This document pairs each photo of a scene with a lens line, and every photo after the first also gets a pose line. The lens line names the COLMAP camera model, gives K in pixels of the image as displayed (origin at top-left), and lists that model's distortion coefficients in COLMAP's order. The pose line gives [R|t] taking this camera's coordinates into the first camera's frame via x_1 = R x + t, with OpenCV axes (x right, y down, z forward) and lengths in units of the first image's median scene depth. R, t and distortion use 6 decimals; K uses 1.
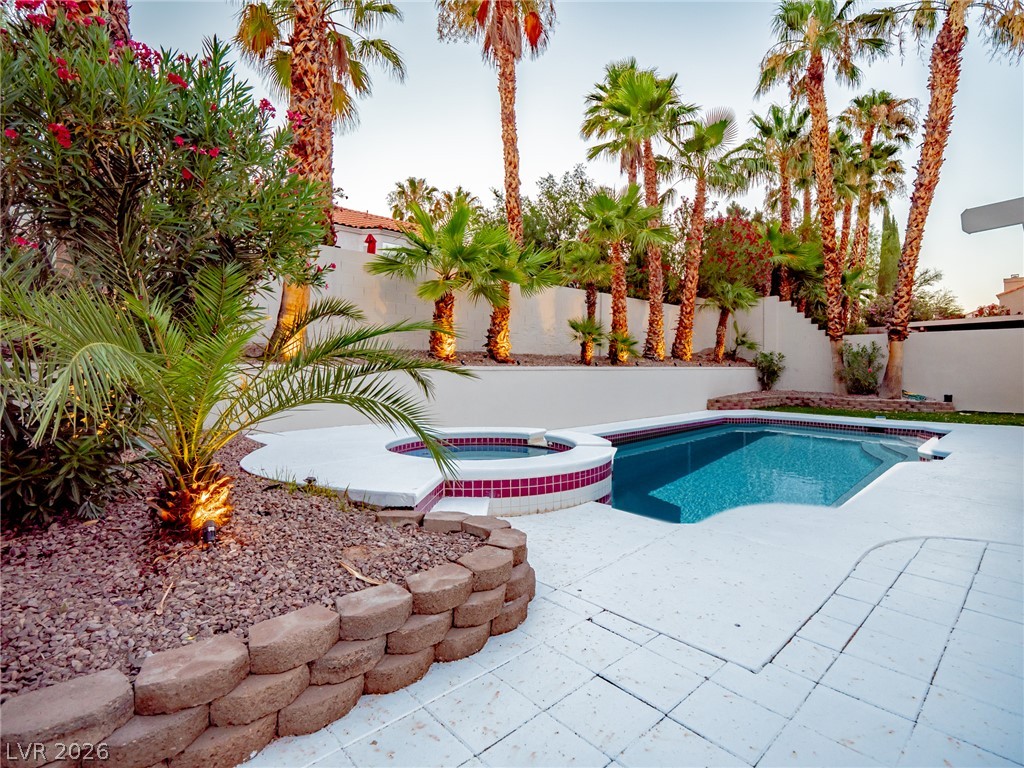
lens RADIAL K [[499.6, 0, 517.0], [0, 499.6, 378.4], [0, 0, 1]] dist [-0.009077, -0.000074]
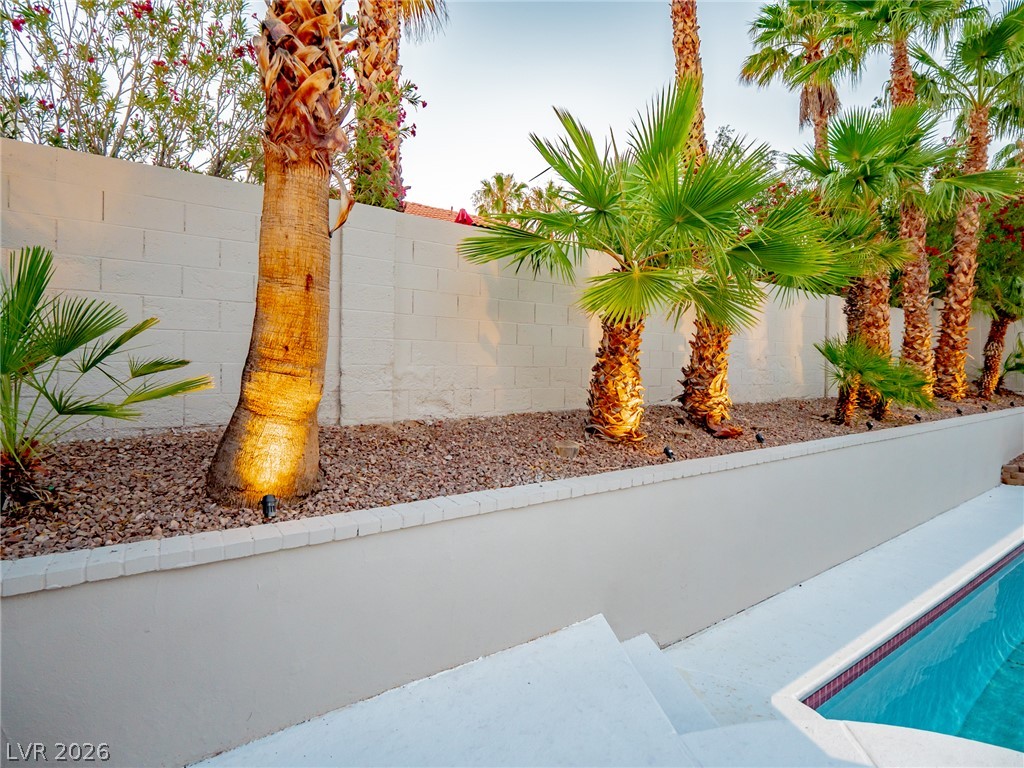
lens RADIAL K [[499.6, 0, 517.6], [0, 499.6, 373.4], [0, 0, 1]] dist [-0.009077, -0.000074]
pose [[0.988367, -0.002774, -0.152059, -0.126257], [-0.000826, 0.999721, -0.023610, -0.067036], [0.152083, 0.023461, 0.988089, 0.381078]]
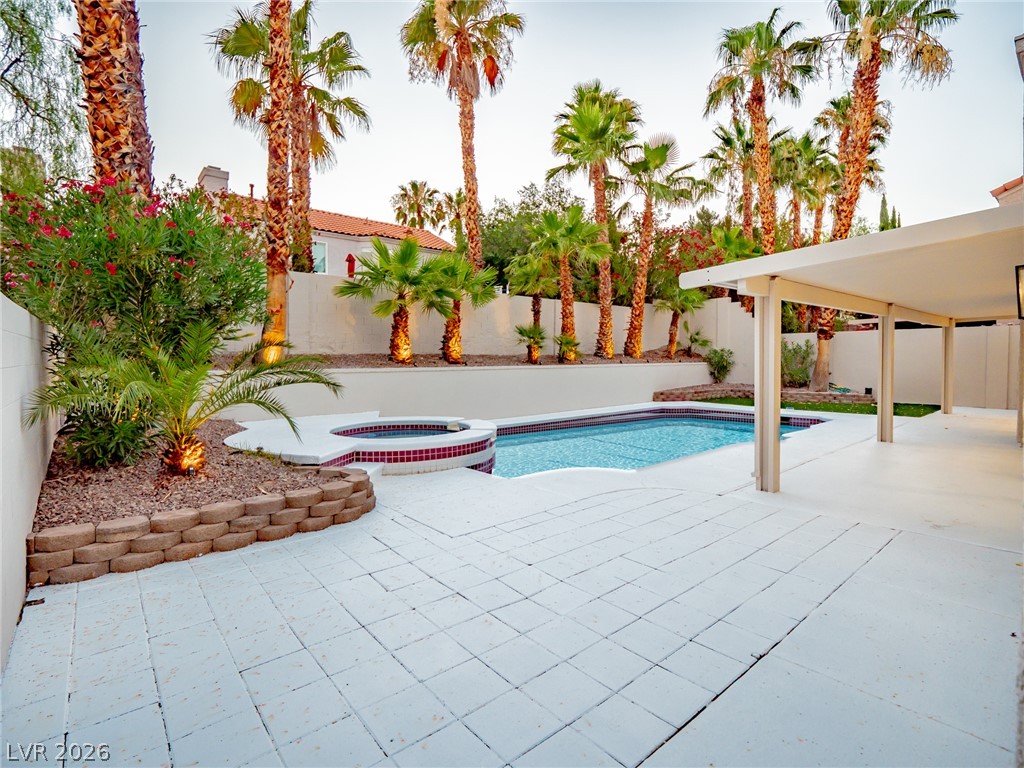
lens RADIAL K [[499.6, 0, 518.3], [0, 499.6, 381.6], [0, 0, 1]] dist [-0.009077, -0.000074]
pose [[0.999346, -0.002884, -0.036047, 0.139307], [0.003831, 0.999648, 0.026253, -0.015403], [0.035958, -0.026374, 0.999005, -0.167992]]
